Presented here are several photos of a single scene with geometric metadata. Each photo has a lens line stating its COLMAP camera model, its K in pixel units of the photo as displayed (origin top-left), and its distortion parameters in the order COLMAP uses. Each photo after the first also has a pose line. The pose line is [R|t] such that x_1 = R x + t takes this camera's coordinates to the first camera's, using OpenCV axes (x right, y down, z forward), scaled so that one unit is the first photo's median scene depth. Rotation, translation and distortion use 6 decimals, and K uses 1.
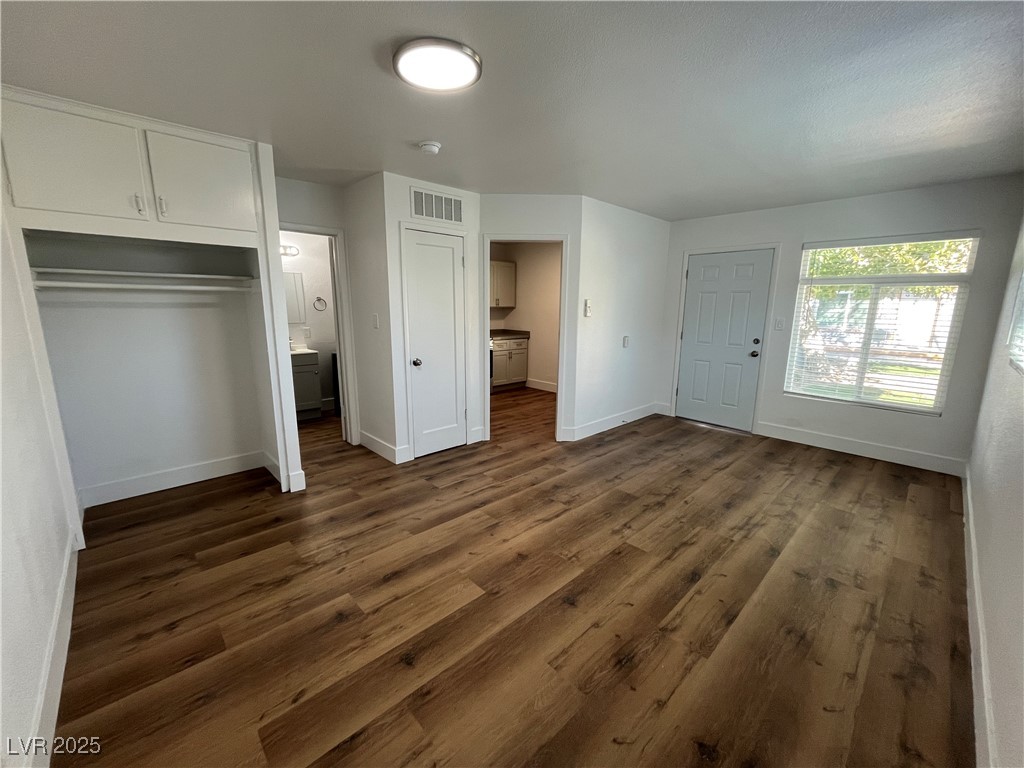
lens RADIAL K [[416.4, 0, 509.5], [0, 416.4, 382.0], [0, 0, 1]] dist [-0.000197, 0.000063]
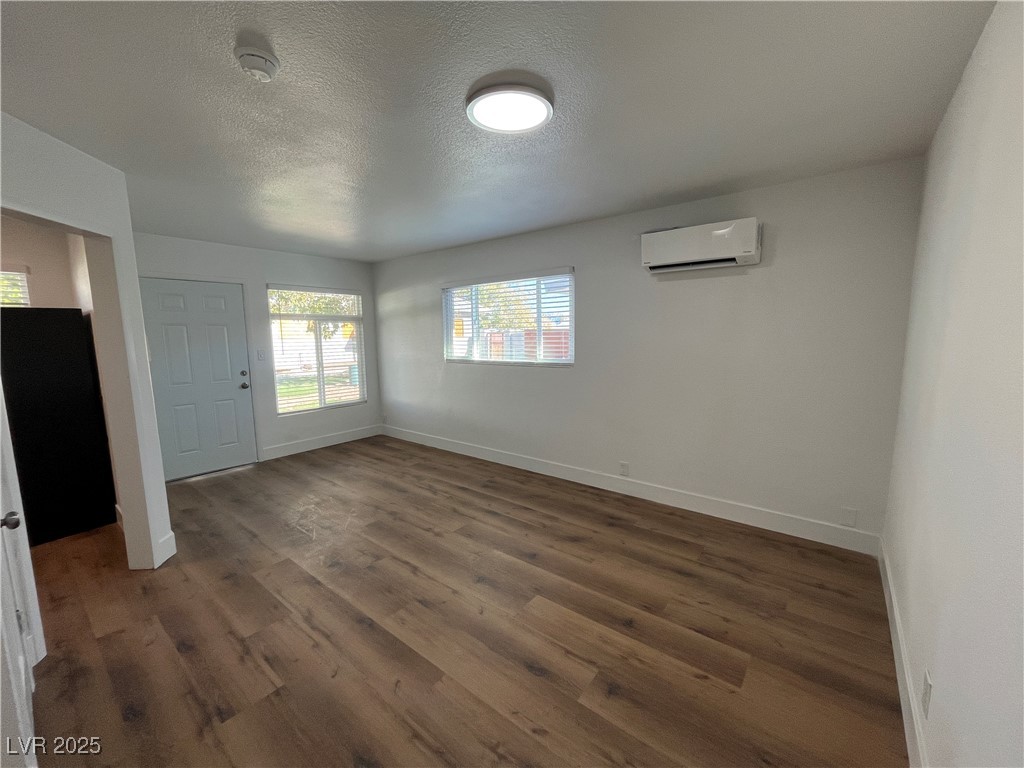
lens RADIAL K [[416.4, 0, 506.7], [0, 416.4, 385.7], [0, 0, 1]] dist [-0.000197, 0.000063]
pose [[-0.138675, -0.134953, 0.981100, -0.731320], [0.193966, 0.967783, 0.160538, -0.160055], [-0.971157, 0.212563, -0.108031, 0.742384]]
